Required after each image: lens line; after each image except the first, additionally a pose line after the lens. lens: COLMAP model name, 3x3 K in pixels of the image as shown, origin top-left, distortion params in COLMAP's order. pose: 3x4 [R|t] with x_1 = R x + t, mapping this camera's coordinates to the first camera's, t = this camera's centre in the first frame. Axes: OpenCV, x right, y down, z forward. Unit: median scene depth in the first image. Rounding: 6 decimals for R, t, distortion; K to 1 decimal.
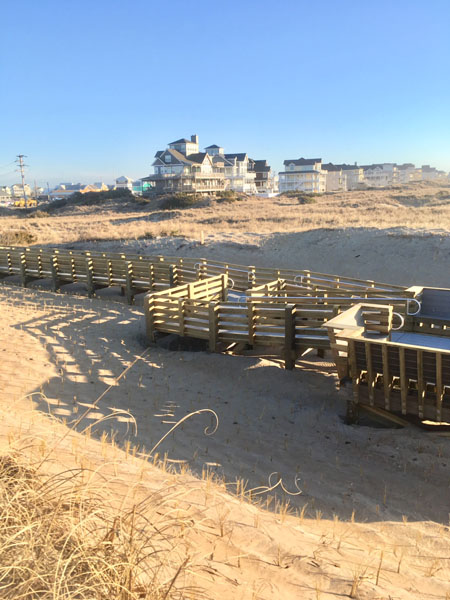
lens RADIAL K [[506.3, 0, 227.5], [0, 506.3, 300.7], [0, 0, 1]] dist [0.082960, -0.101435]
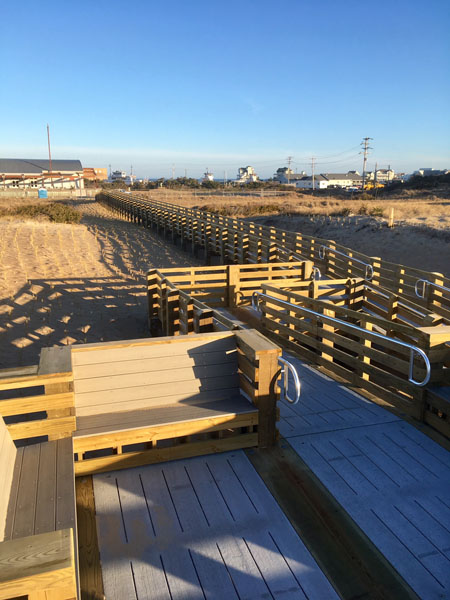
lens RADIAL K [[506.3, 0, 227.5], [0, 506.3, 300.7], [0, 0, 1]] dist [0.082960, -0.101435]
pose [[0.779157, 0.174951, -0.601919, 0.296194], [-0.160161, 0.983951, 0.078670, -0.031861], [0.606022, 0.035108, 0.794673, 0.336254]]
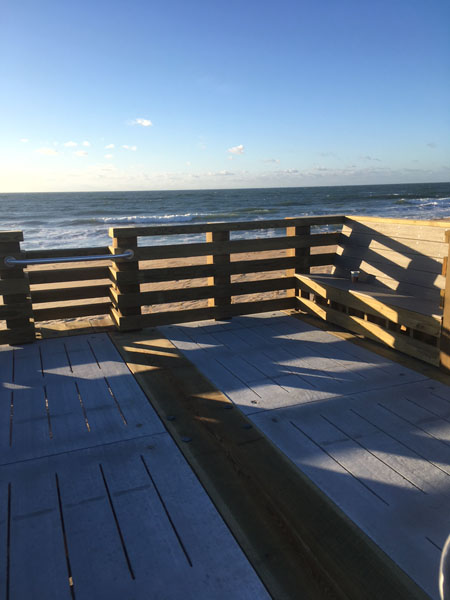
lens RADIAL K [[511.3, 0, 225.0], [0, 511.3, 300.0], [0, 0, 1]] dist [0.082577, -0.107980]
pose [[-0.818641, -0.085624, 0.567887, 0.178091], [0.164977, 0.912084, 0.375346, -0.021549], [-0.550099, 0.400962, -0.732544, 0.581607]]
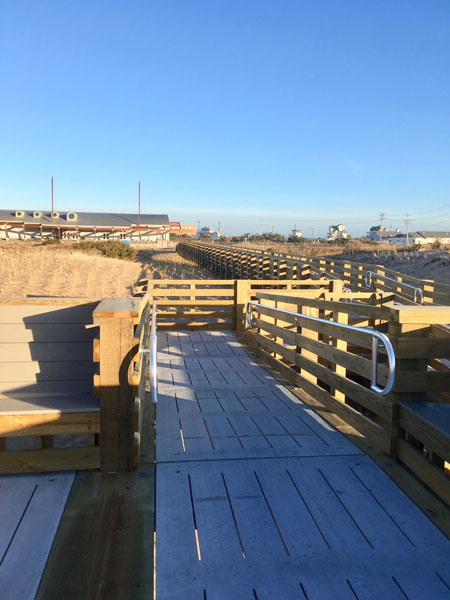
lens RADIAL K [[520.8, 0, 225.0], [0, 520.8, 300.0], [0, 0, 1]] dist [0.052596, -0.002423]
pose [[0.656513, 0.127313, -0.743493, 0.308478], [-0.195290, 0.980735, -0.004507, -0.002478], [0.728596, 0.148156, 0.668728, 0.457325]]
